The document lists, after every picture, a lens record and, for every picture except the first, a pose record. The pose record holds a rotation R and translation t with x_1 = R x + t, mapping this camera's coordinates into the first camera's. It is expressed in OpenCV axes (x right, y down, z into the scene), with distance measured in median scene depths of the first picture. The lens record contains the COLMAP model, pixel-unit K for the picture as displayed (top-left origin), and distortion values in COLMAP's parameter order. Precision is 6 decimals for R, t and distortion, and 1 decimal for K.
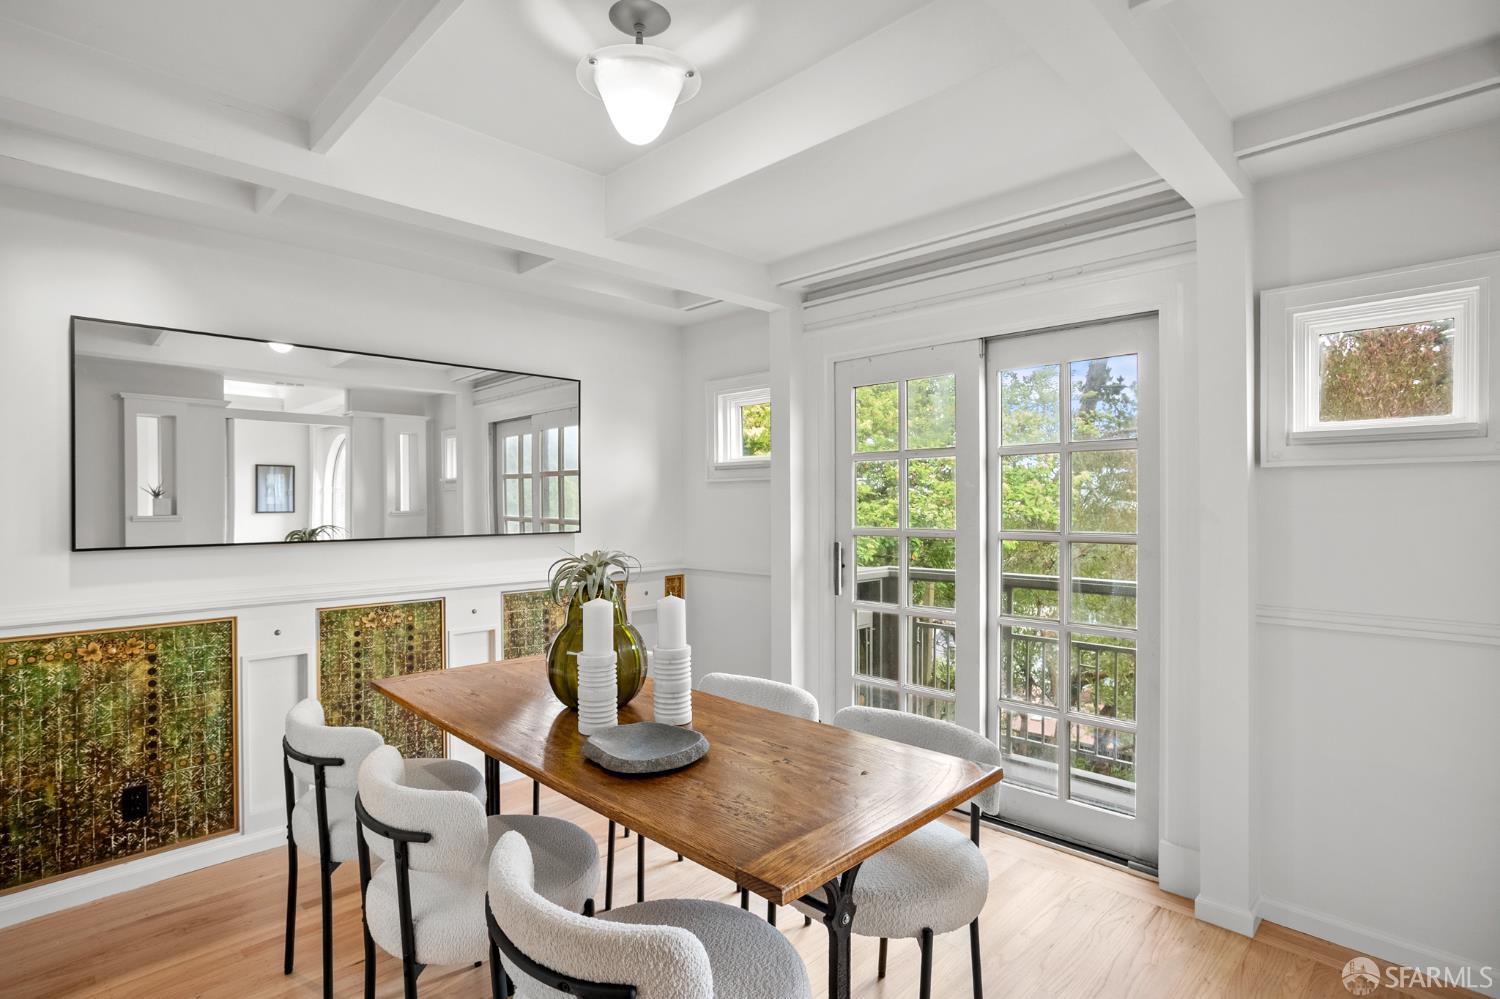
lens RADIAL K [[749.9, 0, 750.0], [0, 749.9, 499.5], [0, 0, 1]] dist [-0.002435, 0.000883]
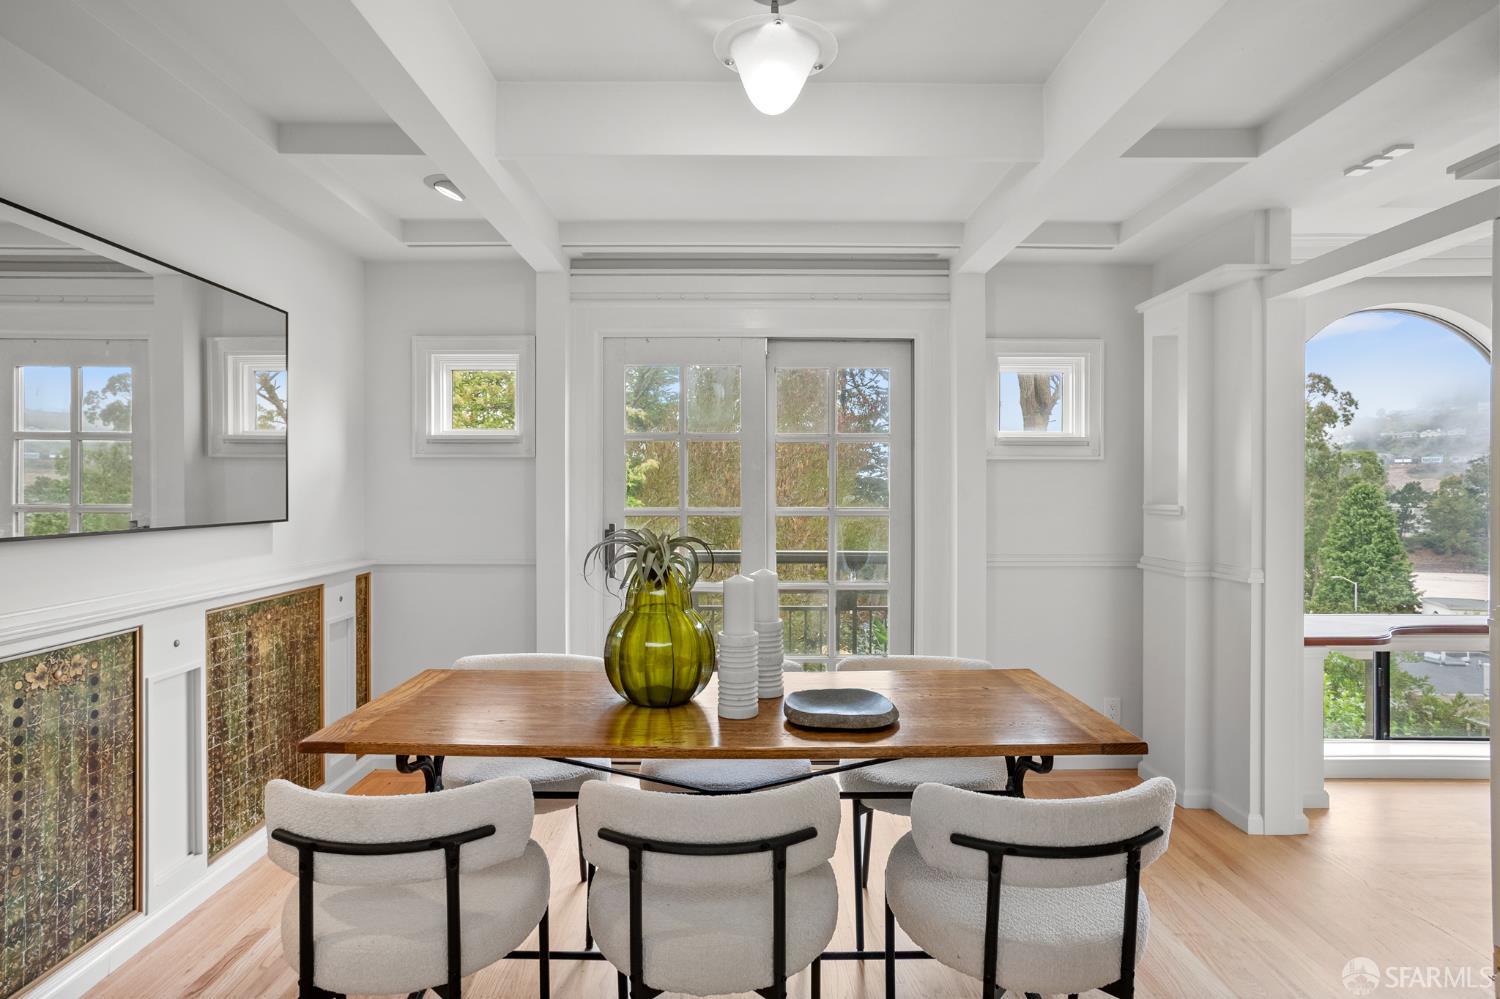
lens RADIAL K [[755.2, 0, 745.2], [0, 755.2, 489.7], [0, 0, 1]] dist [0.002721, 0.001316]
pose [[0.720253, 0.003596, 0.693703, -0.499025], [-0.004407, 0.999990, -0.000608, 0.014860], [-0.693698, -0.002619, 0.720261, 0.196662]]
